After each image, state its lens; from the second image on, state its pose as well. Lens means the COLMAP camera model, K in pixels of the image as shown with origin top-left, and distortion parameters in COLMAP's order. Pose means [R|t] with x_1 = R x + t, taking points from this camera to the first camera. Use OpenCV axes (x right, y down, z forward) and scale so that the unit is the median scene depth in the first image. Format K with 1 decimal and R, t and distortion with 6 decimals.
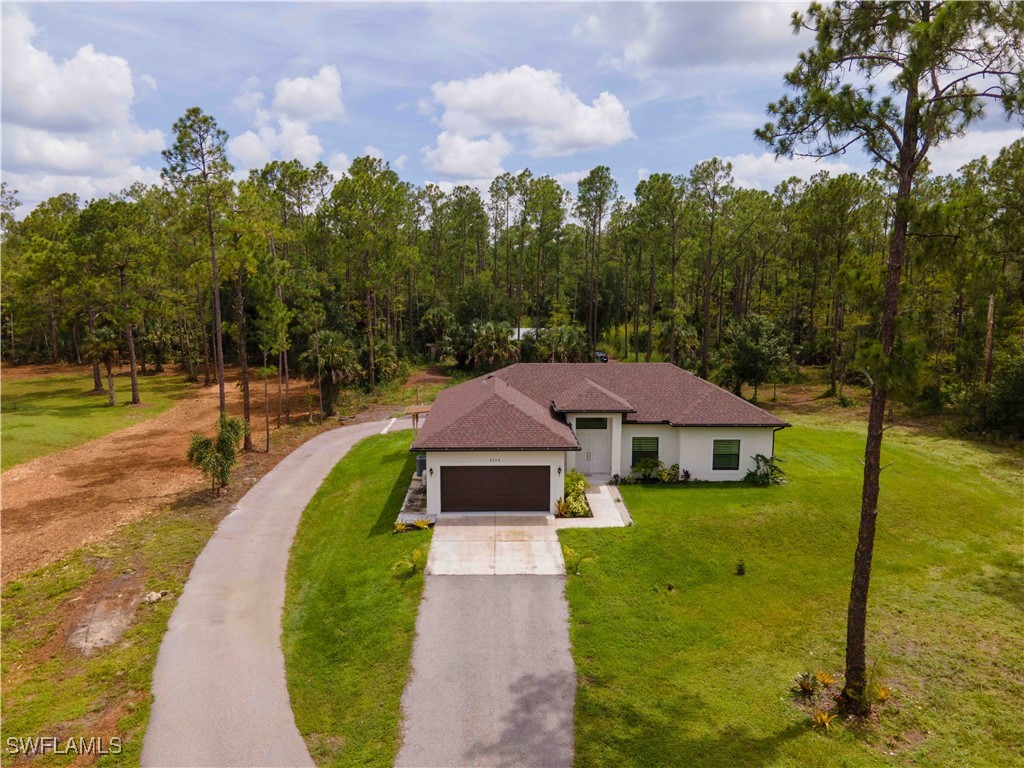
lens RADIAL K [[722.9, 0, 511.6], [0, 722.9, 363.7], [0, 0, 1]] dist [0.014962, 0.032372]
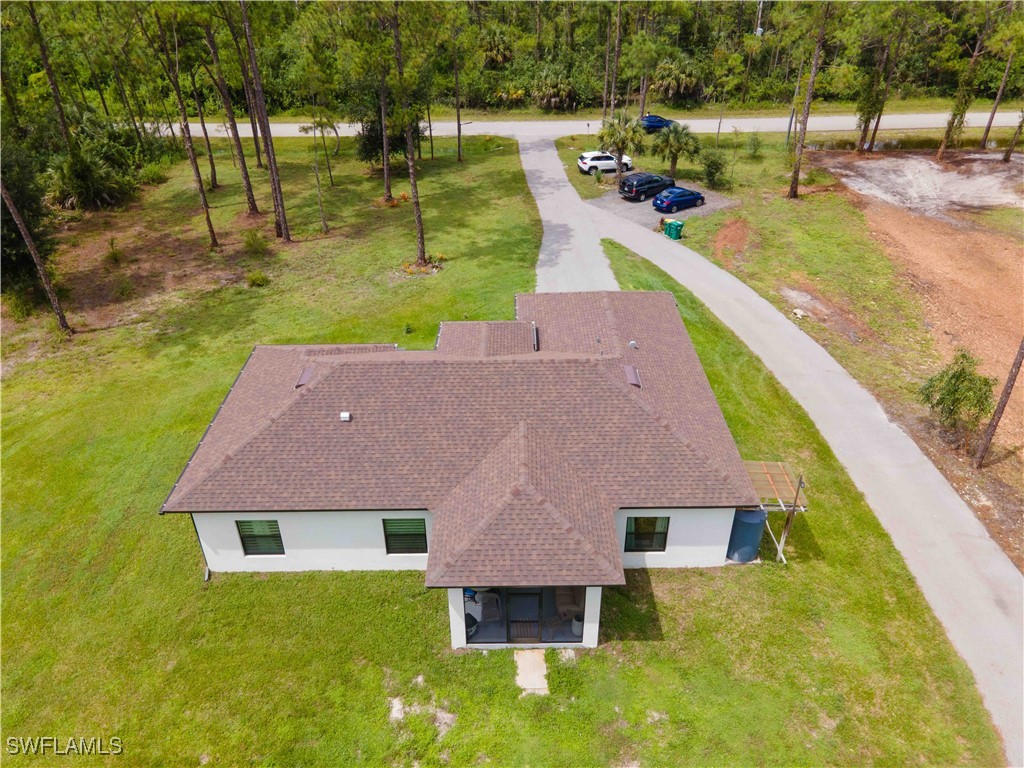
lens RADIAL K [[739.9, 0, 512.0], [0, 739.9, 384.0], [0, 0, 1]] dist [-0.001568, 0.066308]
pose [[-0.999857, 0.000256, 0.016891, 0.079845], [0.011039, 0.766775, 0.641821, -0.475848], [-0.012787, 0.641916, -0.766668, 1.877716]]
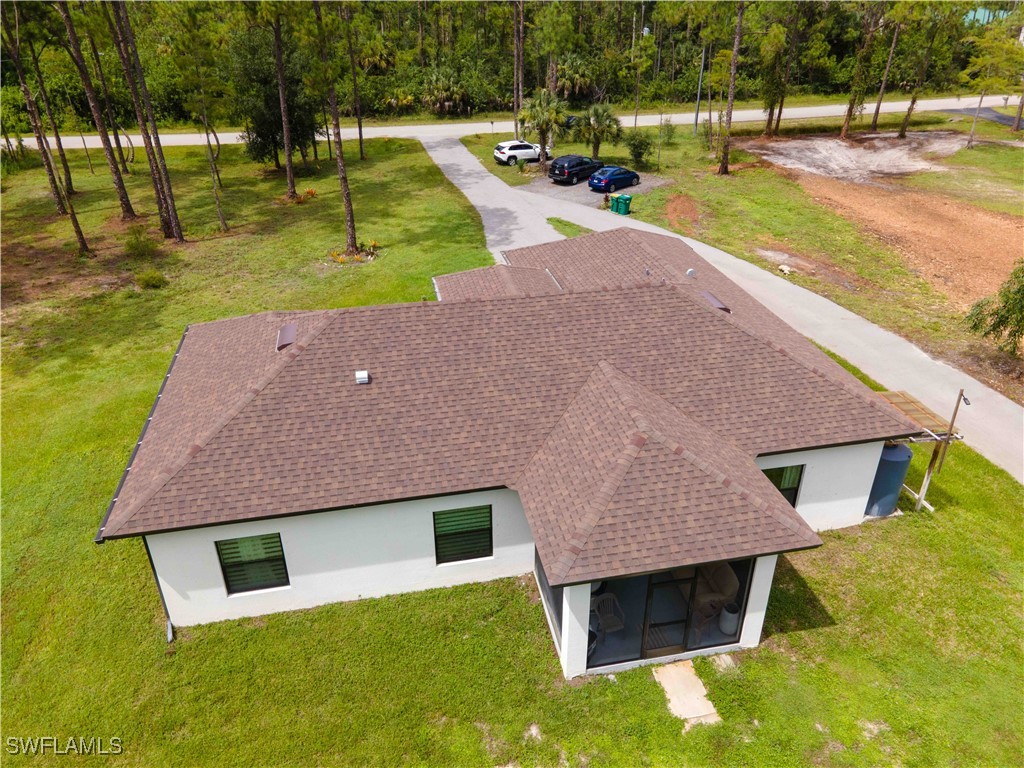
lens RADIAL K [[739.9, 0, 512.0], [0, 739.9, 384.0], [0, 0, 1]] dist [-0.001568, 0.066308]
pose [[-0.983481, 0.093842, -0.154784, 0.234342], [-0.016944, 0.803636, 0.594880, -0.290327], [0.180215, 0.587676, -0.788771, 1.771475]]
